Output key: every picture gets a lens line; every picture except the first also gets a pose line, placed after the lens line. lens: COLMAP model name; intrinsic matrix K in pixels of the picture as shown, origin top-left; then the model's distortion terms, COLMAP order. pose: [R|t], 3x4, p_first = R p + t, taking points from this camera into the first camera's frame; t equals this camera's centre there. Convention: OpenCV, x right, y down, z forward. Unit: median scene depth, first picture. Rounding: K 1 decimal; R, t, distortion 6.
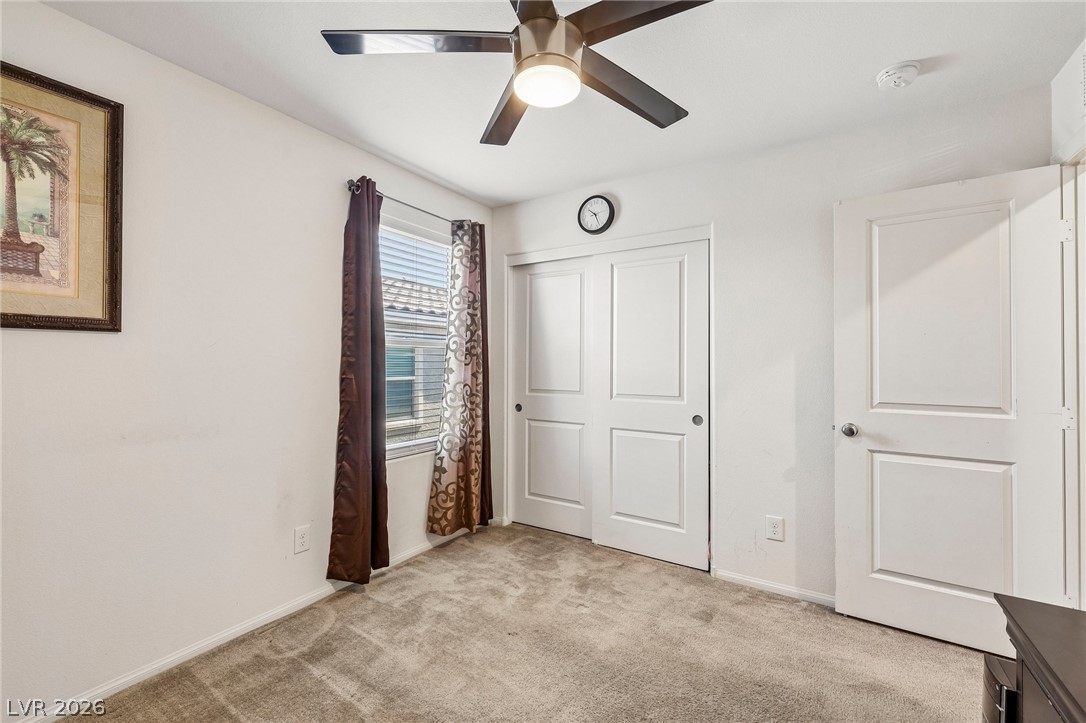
lens RADIAL K [[452.9, 0, 538.7], [0, 452.9, 359.8], [0, 0, 1]] dist [-0.001196, -0.000064]
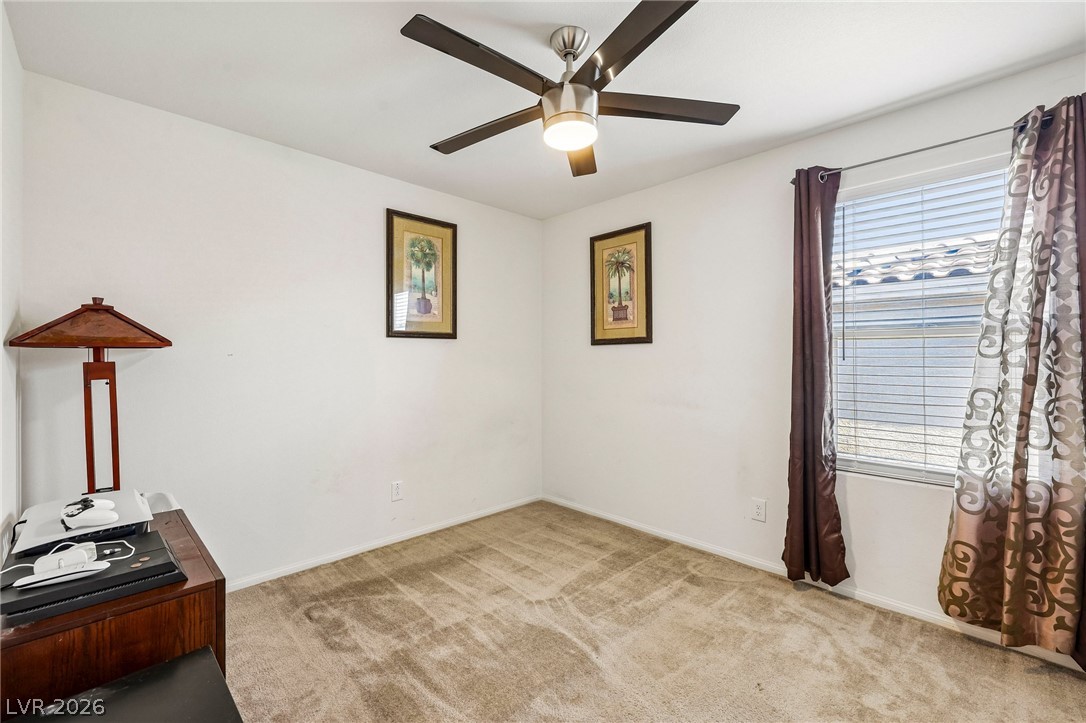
lens RADIAL K [[452.9, 0, 538.7], [0, 452.9, 359.8], [0, 0, 1]] dist [-0.001196, -0.000064]
pose [[-0.223746, 0.001312, -0.974647, 0.901131], [0.005979, 0.999982, -0.000026, 0.004791], [0.974629, -0.005833, -0.223750, 0.855828]]
